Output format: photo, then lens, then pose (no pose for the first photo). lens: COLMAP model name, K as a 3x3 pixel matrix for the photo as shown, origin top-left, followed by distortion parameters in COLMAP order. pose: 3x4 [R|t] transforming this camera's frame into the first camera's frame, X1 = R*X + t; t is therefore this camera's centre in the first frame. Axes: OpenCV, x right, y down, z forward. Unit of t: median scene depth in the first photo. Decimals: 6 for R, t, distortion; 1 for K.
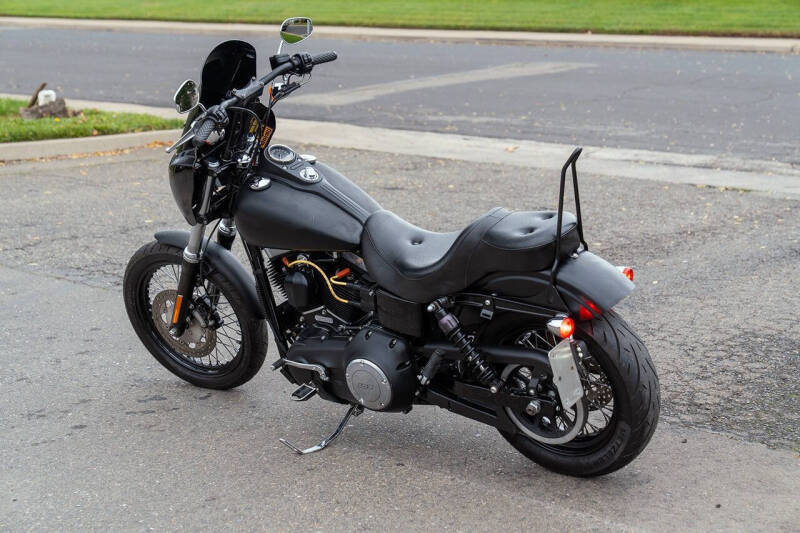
lens RADIAL K [[1421.6, 0, 400.0], [0, 1421.6, 266.5], [0, 0, 1]] dist [0.016670, 0.105265]
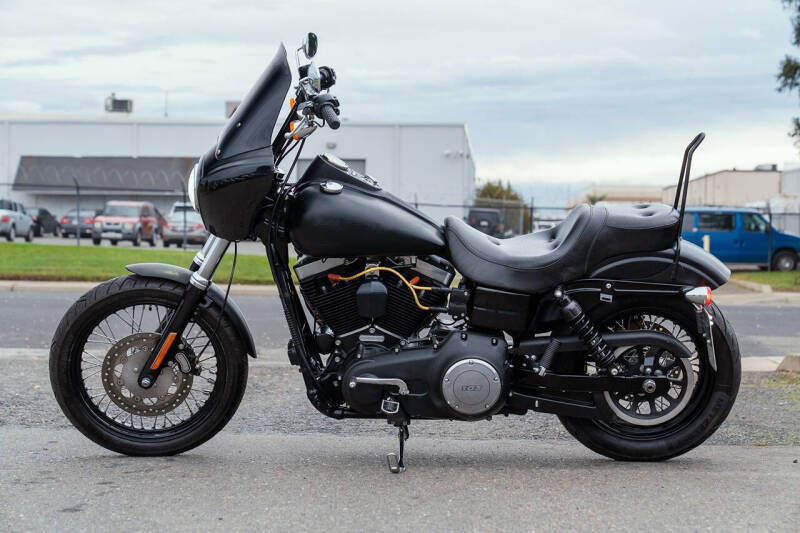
lens RADIAL K [[1421.6, 0, 400.0], [0, 1421.6, 266.5], [0, 0, 1]] dist [0.016670, 0.105265]
pose [[0.803203, 0.017076, 0.595461, -0.614634], [0.101288, 0.981119, -0.164760, 0.150825], [-0.587032, 0.192649, 0.786308, 0.239744]]
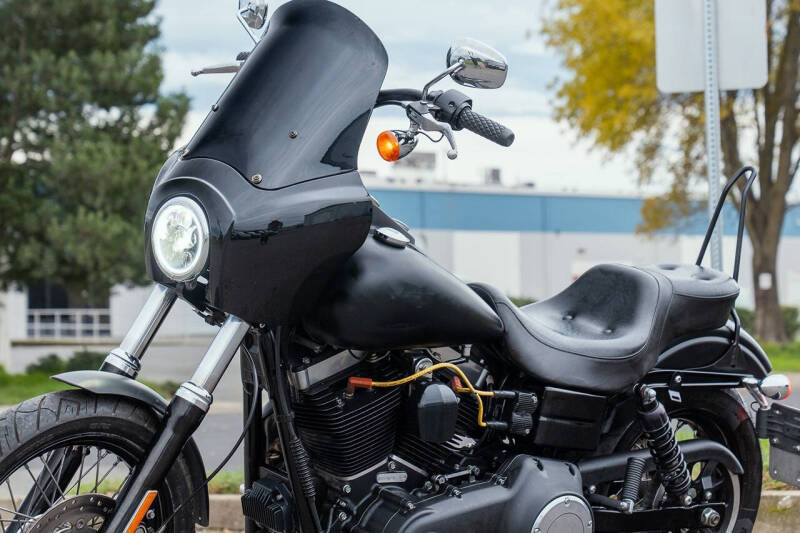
lens RADIAL K [[2127.2, 0, 400.0], [0, 2127.2, 266.5], [0, 0, 1]] dist [0.040889, -0.608329]
pose [[0.211409, 0.043381, 0.976435, -0.947655], [0.218965, 0.971520, -0.090571, 0.033240], [-0.952555, 0.232953, 0.195889, 0.816372]]
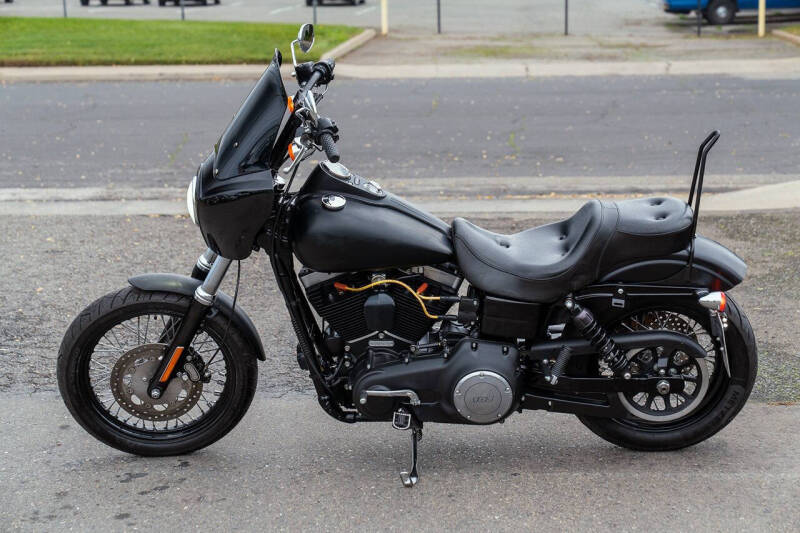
lens RADIAL K [[1565.7, 0, 400.0], [0, 1565.7, 266.5], [0, 0, 1]] dist [0.029770, 0.066593]
pose [[0.811912, -0.110033, 0.573316, -0.639350], [0.131179, 0.991349, 0.004492, -0.016340], [-0.568850, 0.071560, 0.819322, 0.150013]]
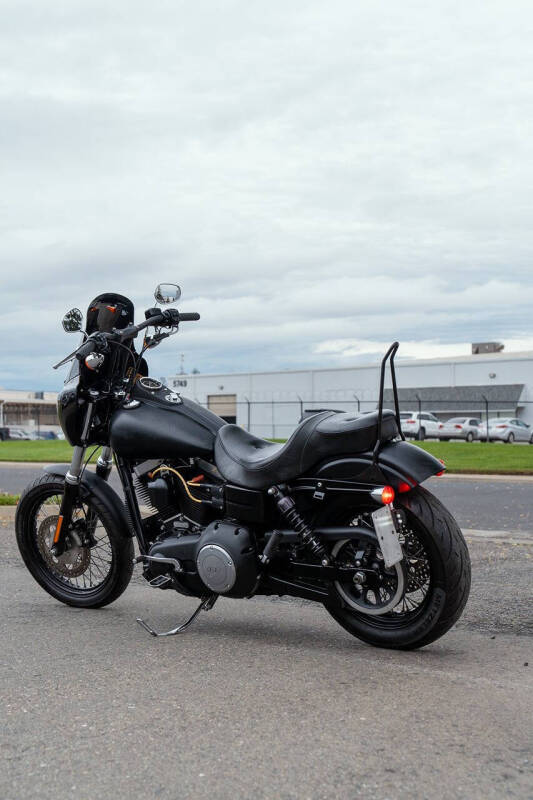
lens RADIAL K [[1091.6, 0, 266.5], [0, 1091.6, 400.0], [0, 0, 1]] dist [0.035436, -0.005679]
pose [[0.999847, 0.017497, -0.000630, 0.015775], [-0.017105, 0.968472, -0.248536, 0.162829], [-0.003739, 0.248509, 0.968622, 0.105940]]
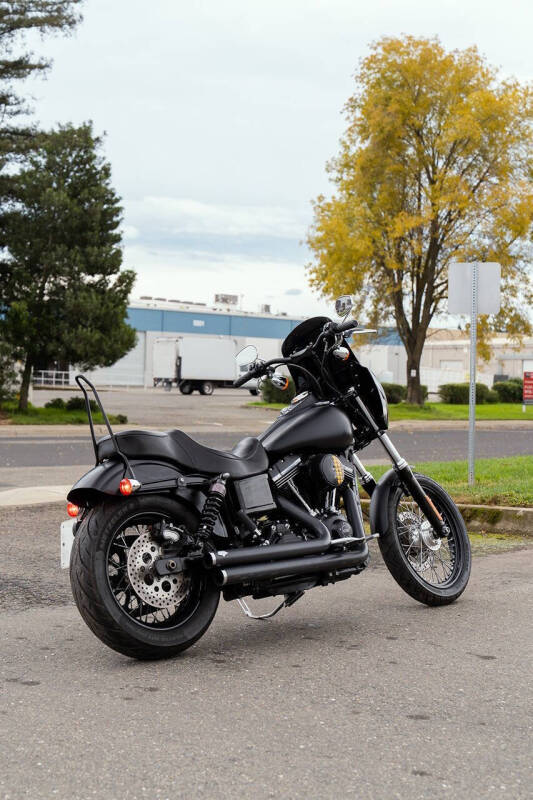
lens RADIAL K [[1091.6, 0, 266.5], [0, 1091.6, 400.0], [0, 0, 1]] dist [0.035436, -0.005679]
pose [[0.160992, 0.008475, 0.986919, -1.169753], [0.184954, 0.981989, -0.038604, -0.063116], [-0.969471, 0.188749, 0.156524, 0.973112]]
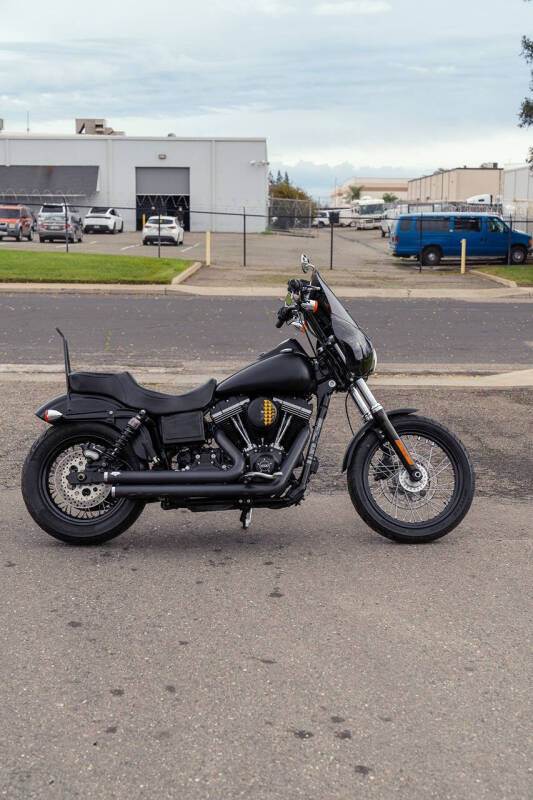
lens RADIAL K [[1091.6, 0, 266.5], [0, 1091.6, 400.0], [0, 0, 1]] dist [0.035436, -0.005679]
pose [[0.765145, -0.082269, 0.638580, -0.908529], [0.116804, 0.993082, -0.012015, -0.027060], [-0.633174, 0.083782, 0.769462, 0.222446]]
